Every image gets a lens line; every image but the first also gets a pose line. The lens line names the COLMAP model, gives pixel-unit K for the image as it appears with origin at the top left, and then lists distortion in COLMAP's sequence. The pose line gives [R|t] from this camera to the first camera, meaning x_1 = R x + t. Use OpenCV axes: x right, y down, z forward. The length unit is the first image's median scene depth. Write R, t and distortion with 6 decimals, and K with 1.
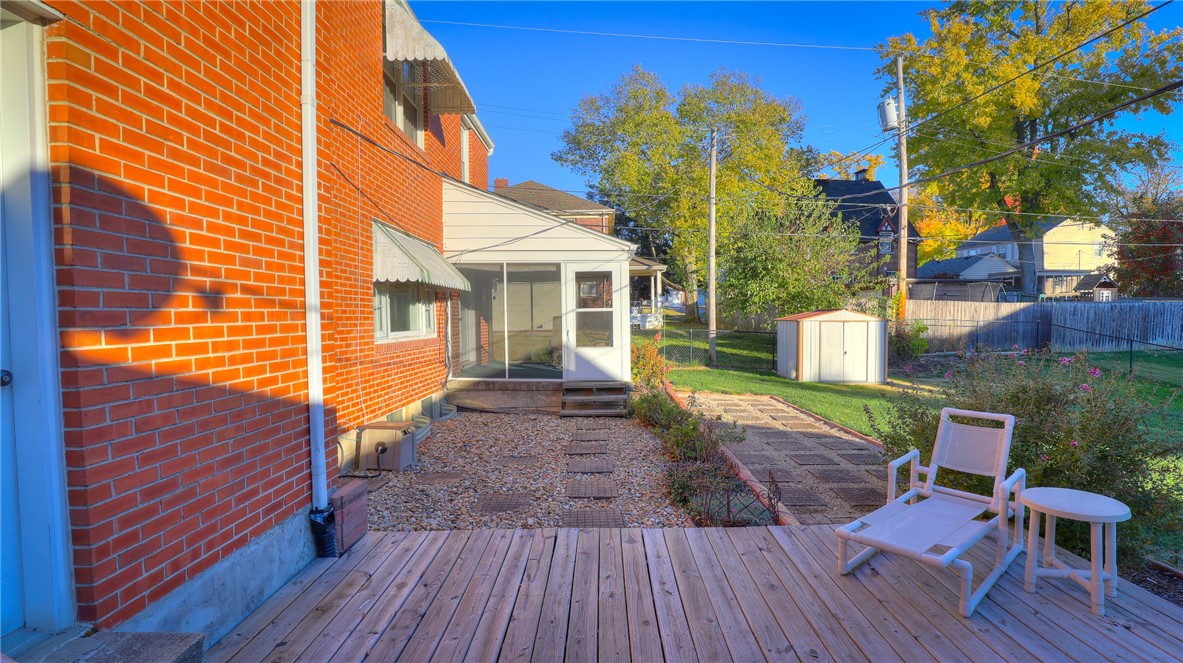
lens RADIAL K [[548.8, 0, 591.5], [0, 548.8, 331.5], [0, 0, 1]] dist [-0.034201, 0.000710]
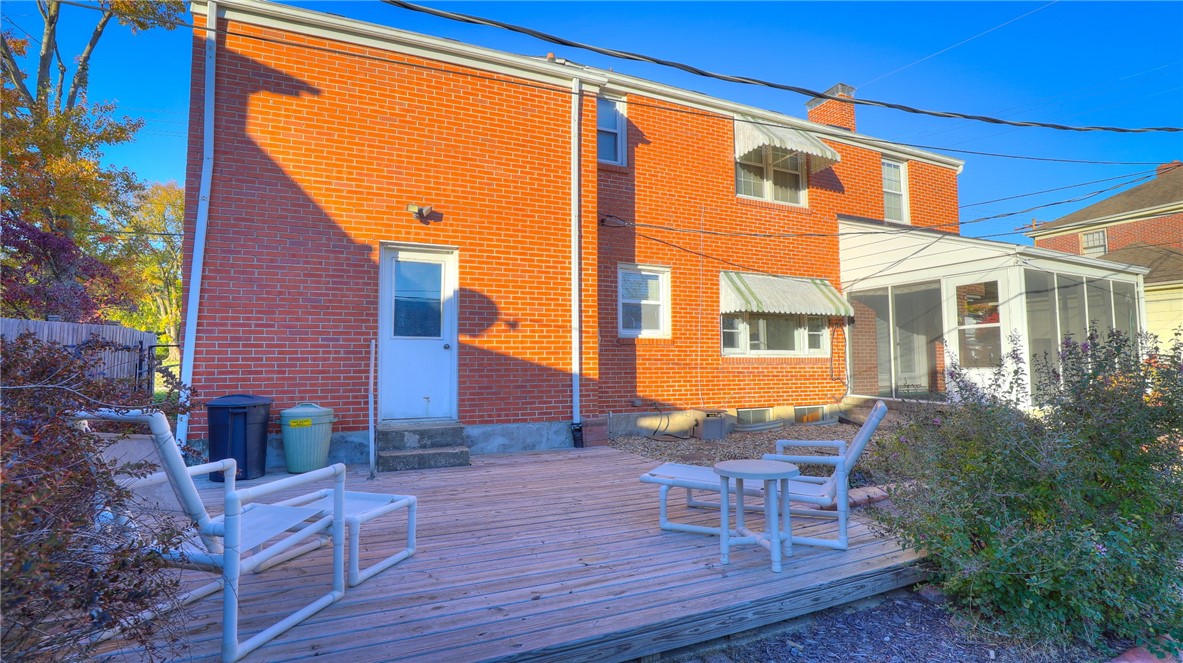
lens RADIAL K [[548.8, 0, 591.5], [0, 548.8, 331.5], [0, 0, 1]] dist [-0.034201, 0.000710]
pose [[0.420444, -0.052549, -0.905796, 1.694523], [-0.020789, 0.997501, -0.067519, 0.132780], [0.907080, 0.047219, 0.418301, 0.181298]]
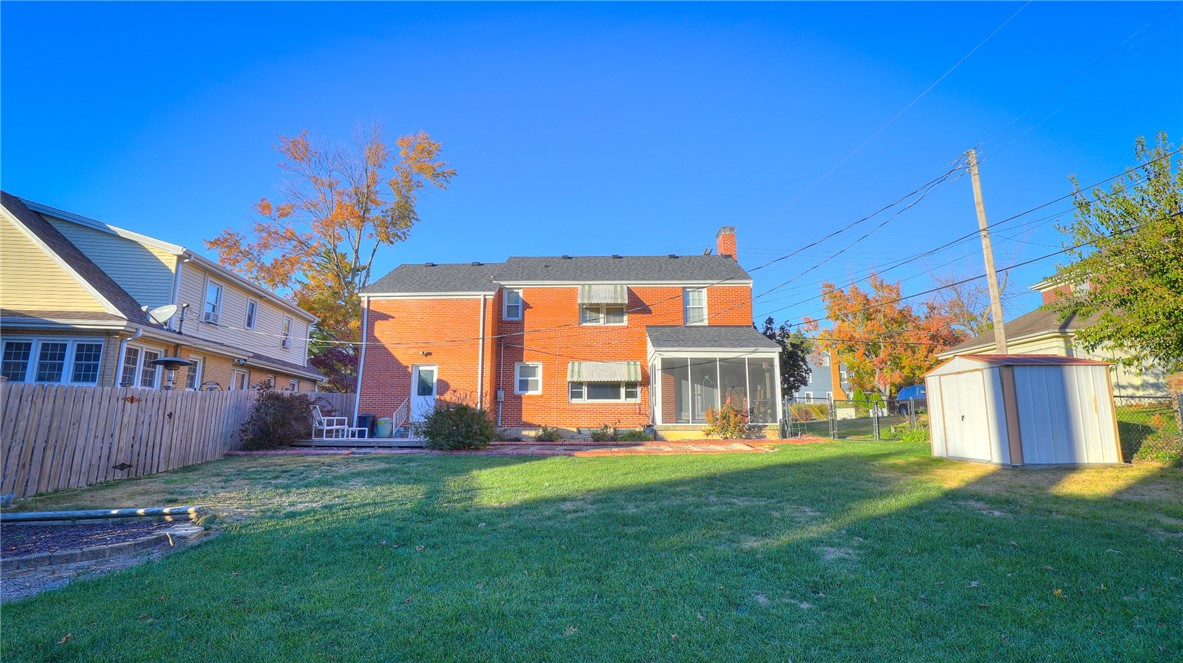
lens RADIAL K [[548.8, 0, 591.5], [0, 548.8, 331.5], [0, 0, 1]] dist [-0.034201, 0.000710]
pose [[-0.024211, -0.152660, -0.987982, 5.921342], [-0.025403, 0.988047, -0.152047, 0.198891], [0.999384, 0.021416, -0.027800, 2.668519]]
